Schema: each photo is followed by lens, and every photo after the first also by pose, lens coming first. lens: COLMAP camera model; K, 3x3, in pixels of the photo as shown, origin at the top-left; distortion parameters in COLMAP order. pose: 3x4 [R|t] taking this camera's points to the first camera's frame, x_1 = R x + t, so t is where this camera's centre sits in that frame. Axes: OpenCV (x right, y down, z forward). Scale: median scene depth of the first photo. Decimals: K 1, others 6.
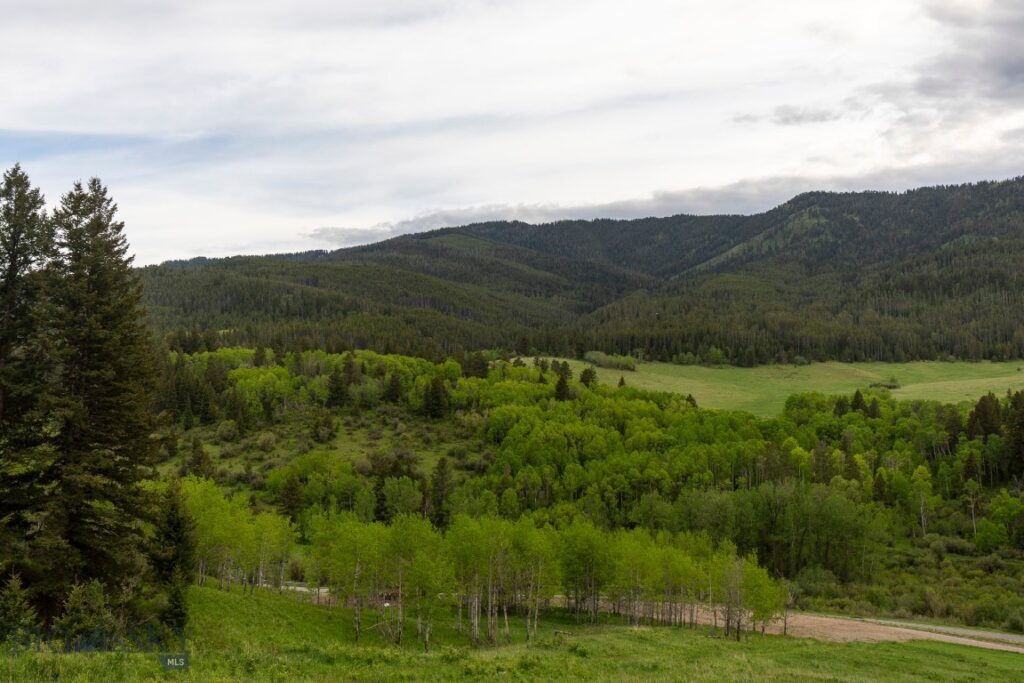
lens RADIAL K [[976.3, 0, 512.0], [0, 976.3, 341.5], [0, 0, 1]] dist [0.012848, -0.005585]
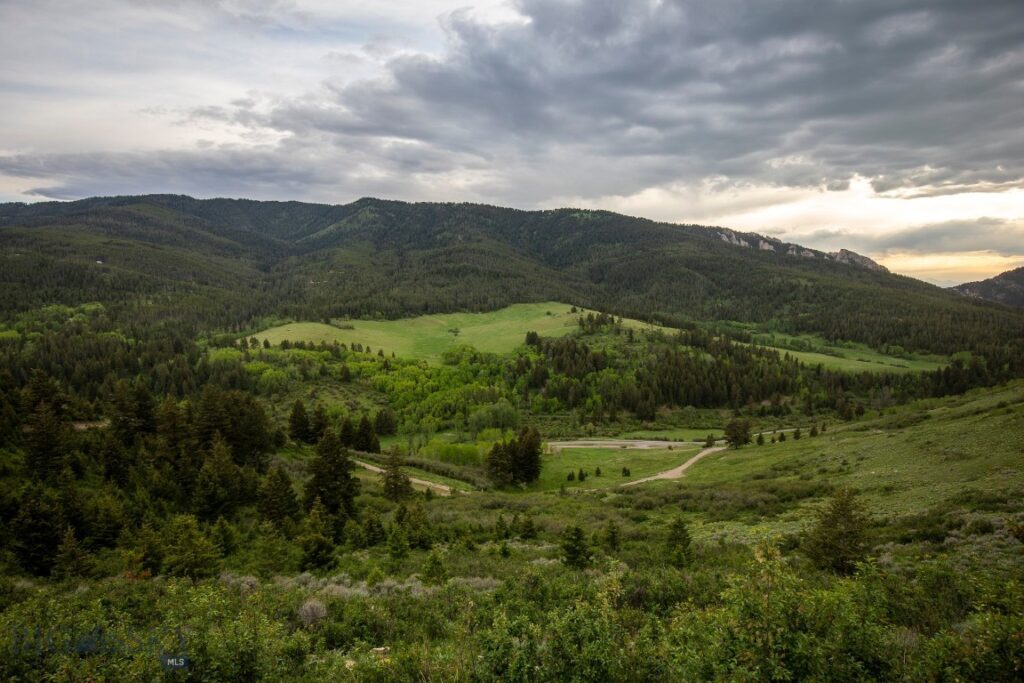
lens RADIAL K [[528.1, 0, 512.9], [0, 528.1, 360.9], [0, 0, 1]] dist [-0.023905, -0.000133]
pose [[0.823462, -0.088496, 0.560427, -0.174428], [-0.021505, 0.982183, 0.186694, -0.087932], [-0.566964, -0.165787, 0.806887, -0.141477]]
